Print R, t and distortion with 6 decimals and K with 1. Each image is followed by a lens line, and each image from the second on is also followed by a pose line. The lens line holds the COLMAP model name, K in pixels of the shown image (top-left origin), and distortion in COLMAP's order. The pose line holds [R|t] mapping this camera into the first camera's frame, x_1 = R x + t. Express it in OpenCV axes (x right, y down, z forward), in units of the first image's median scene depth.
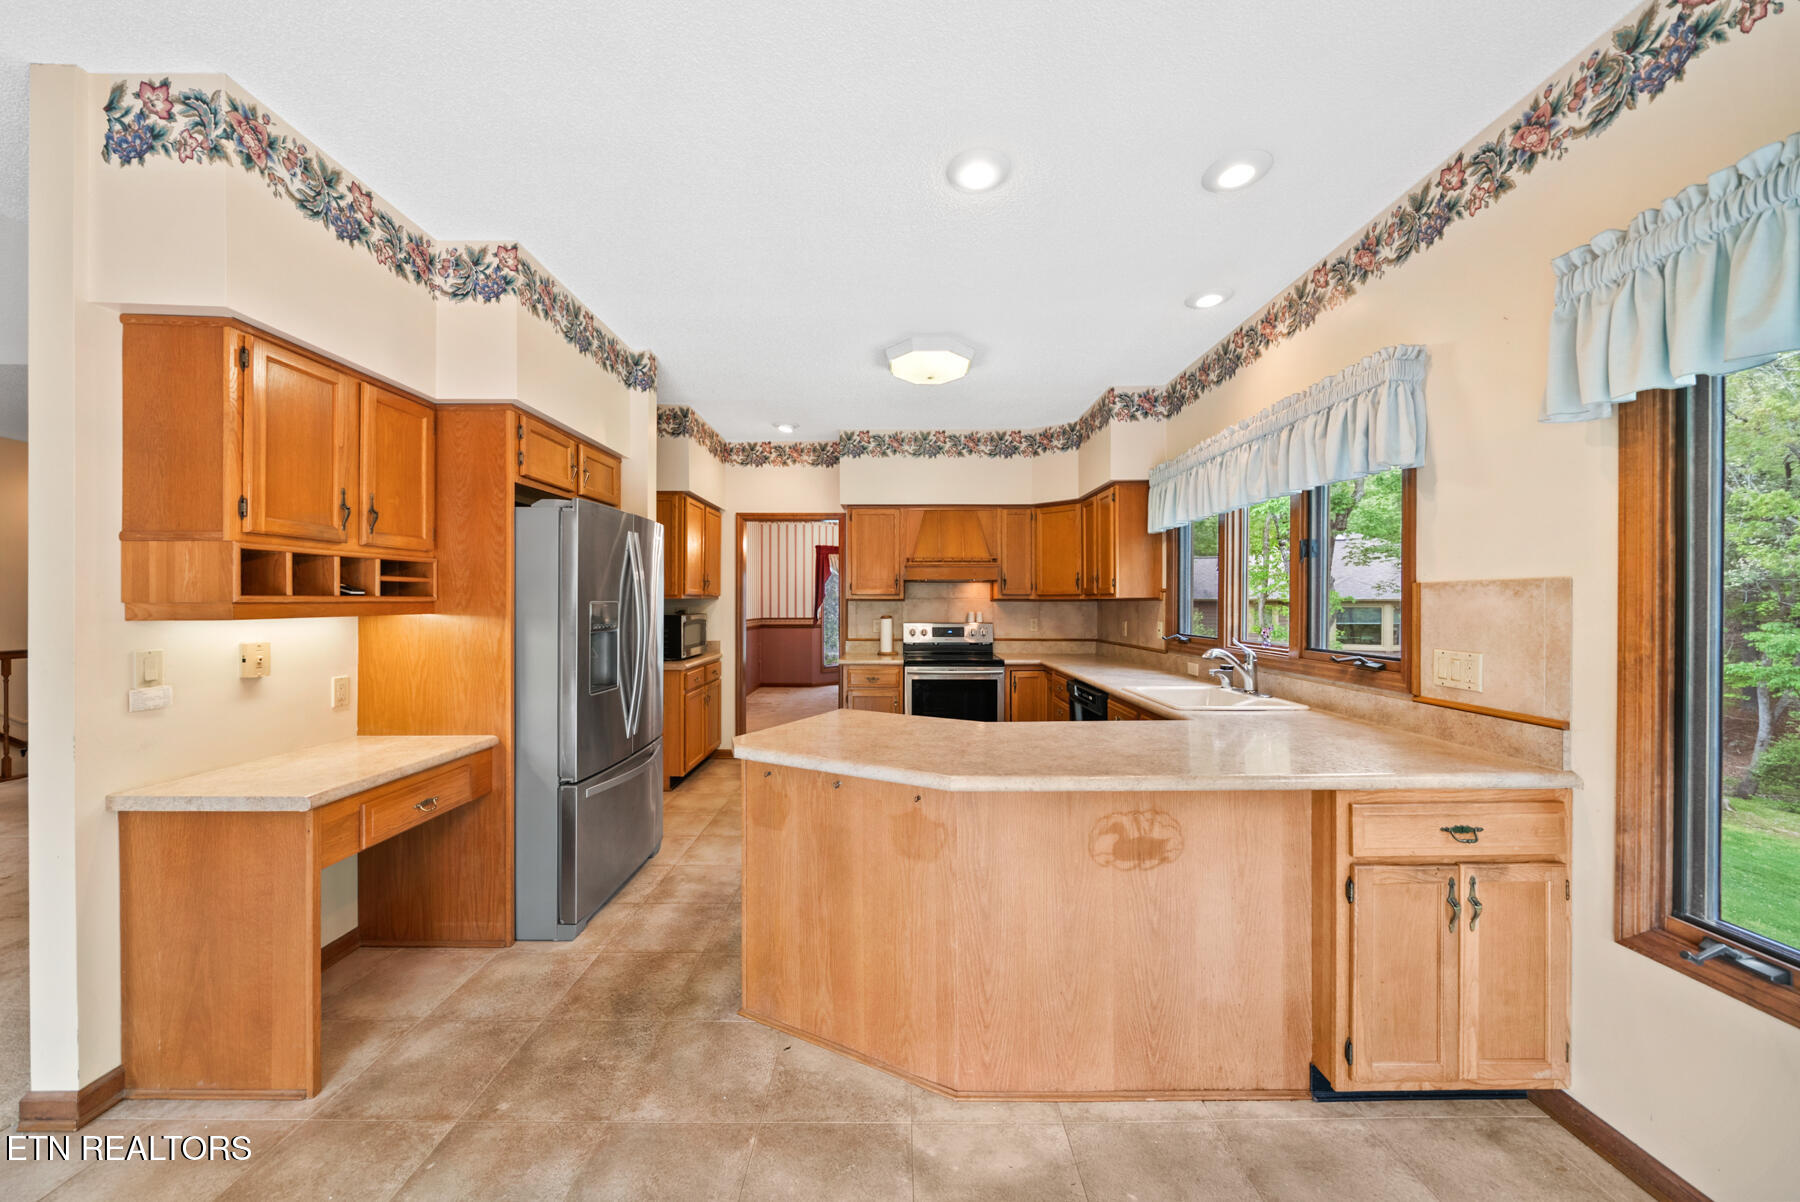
lens RADIAL K [[617.9, 0, 902.2], [0, 617.9, 602.1], [0, 0, 1]] dist [-0.006268, 0.000229]
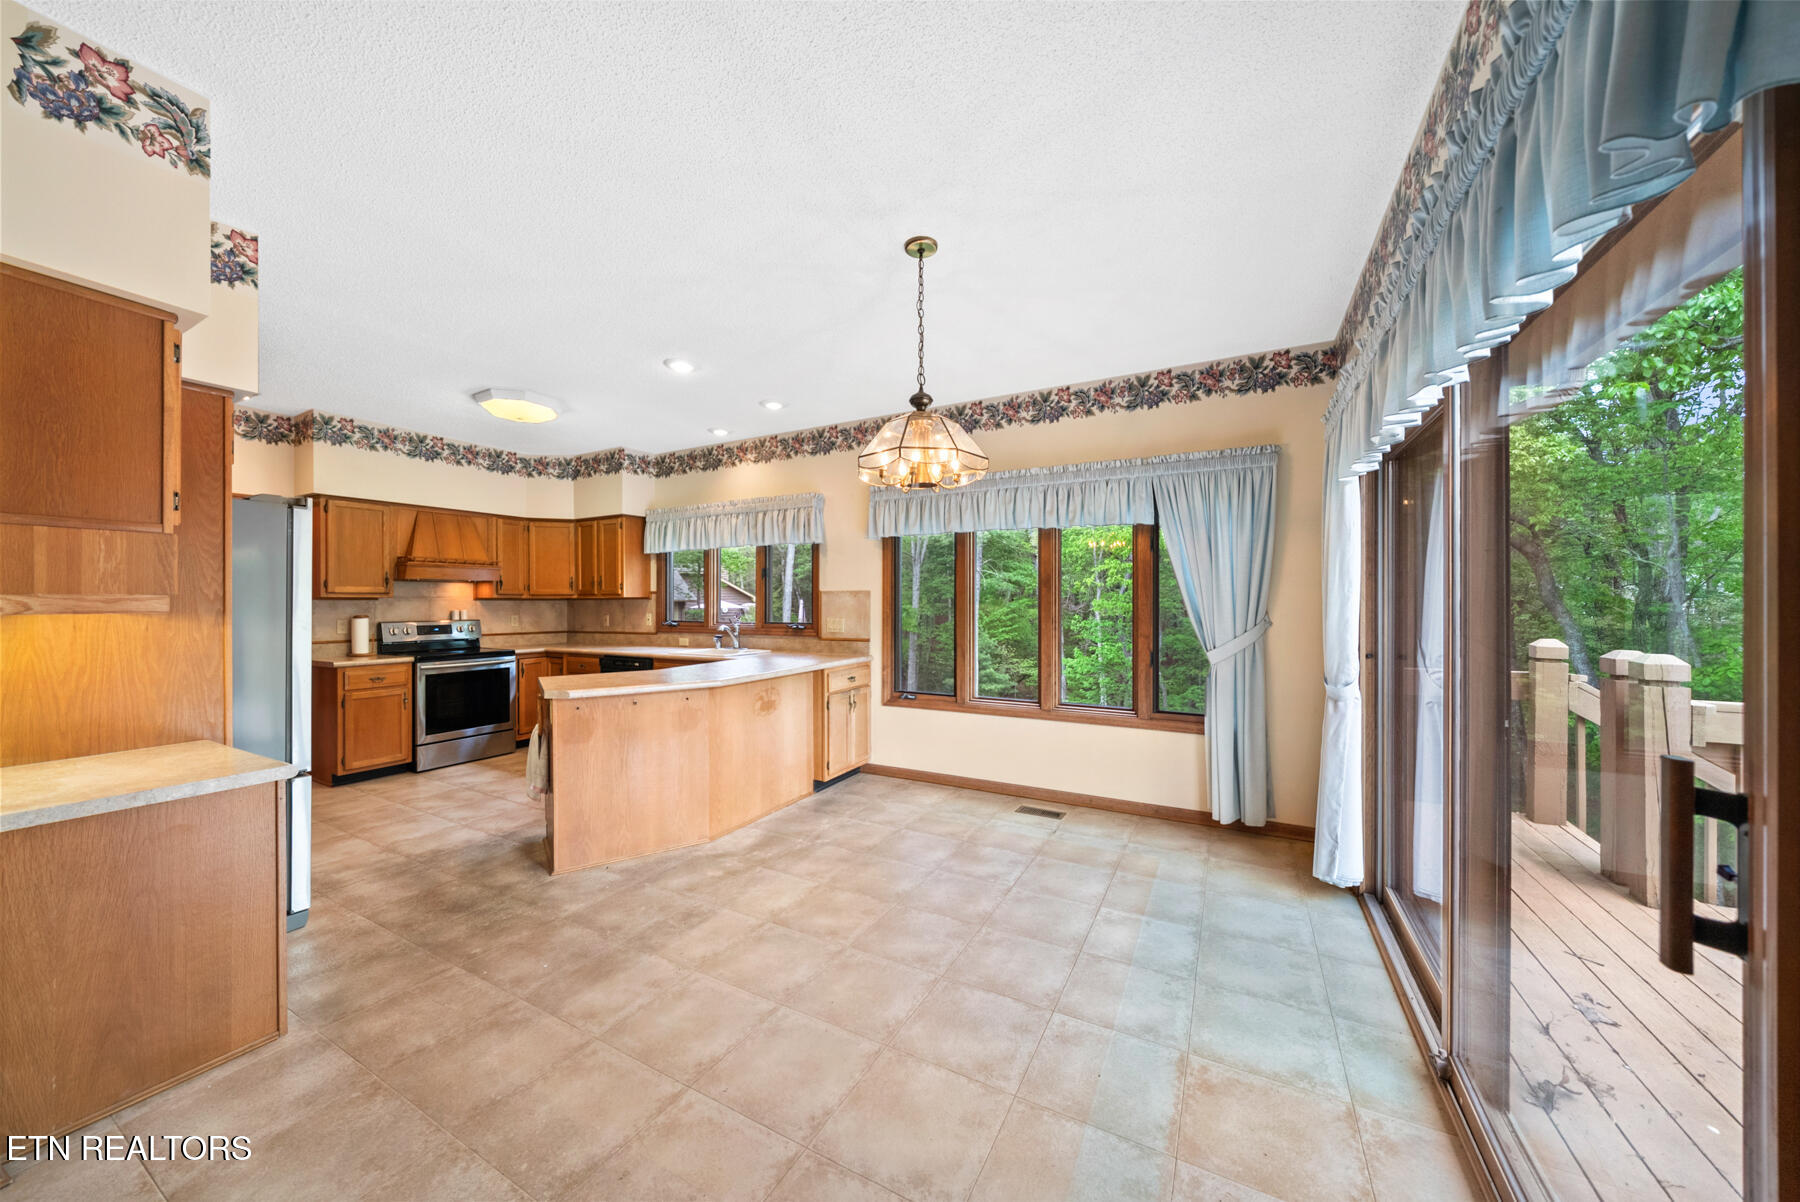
lens RADIAL K [[617.9, 0, 895.0], [0, 617.9, 601.7], [0, 0, 1]] dist [-0.006268, 0.000229]
pose [[0.483485, -0.000456, 0.875353, -1.194663], [0.003355, 0.999993, -0.001332, 0.014937], [-0.875346, 0.003581, 0.483483, -0.452604]]
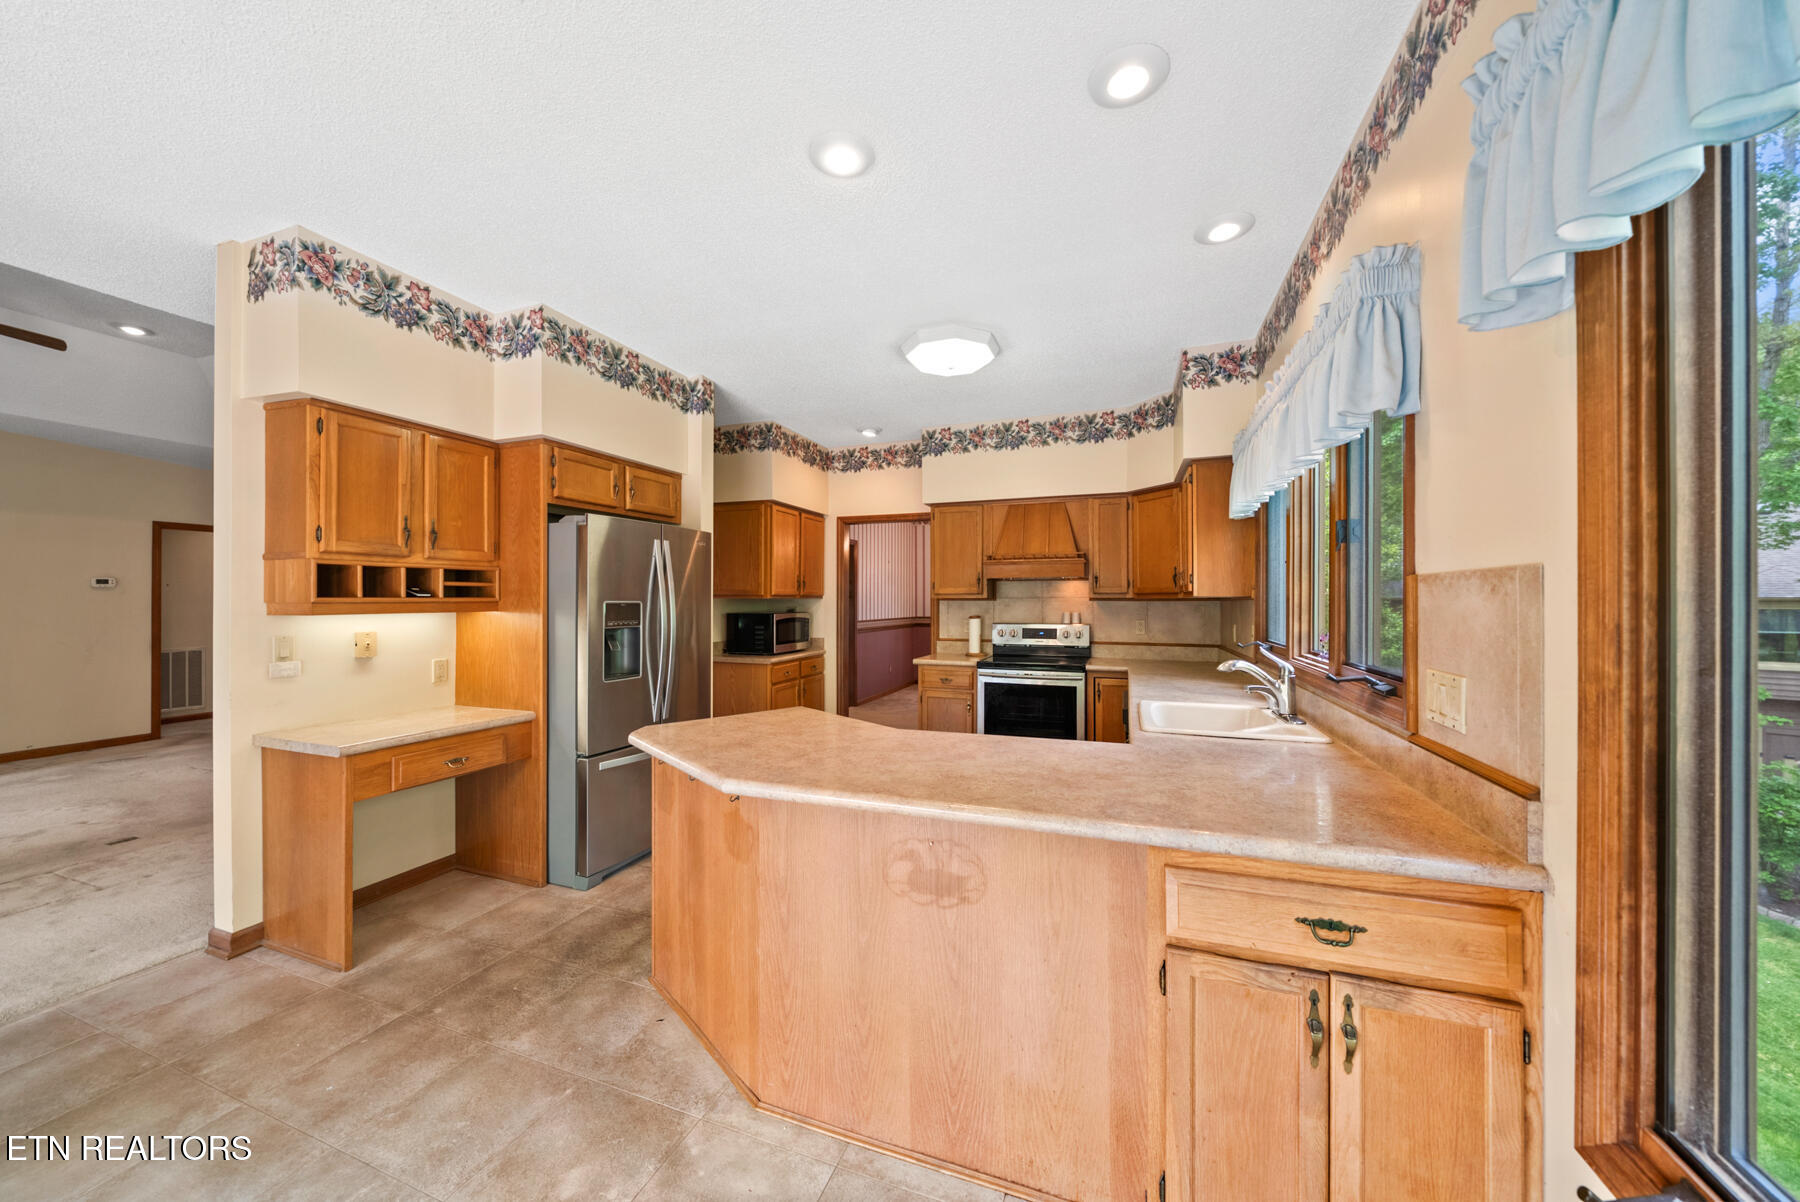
lens RADIAL K [[617.9, 0, 901.9], [0, 617.9, 598.2], [0, 0, 1]] dist [-0.006268, 0.000229]
pose [[0.938734, -0.002383, -0.344635, 0.546251], [0.000639, 0.999986, -0.005175, -0.000866], [0.344643, 0.004638, 0.938723, 0.131575]]
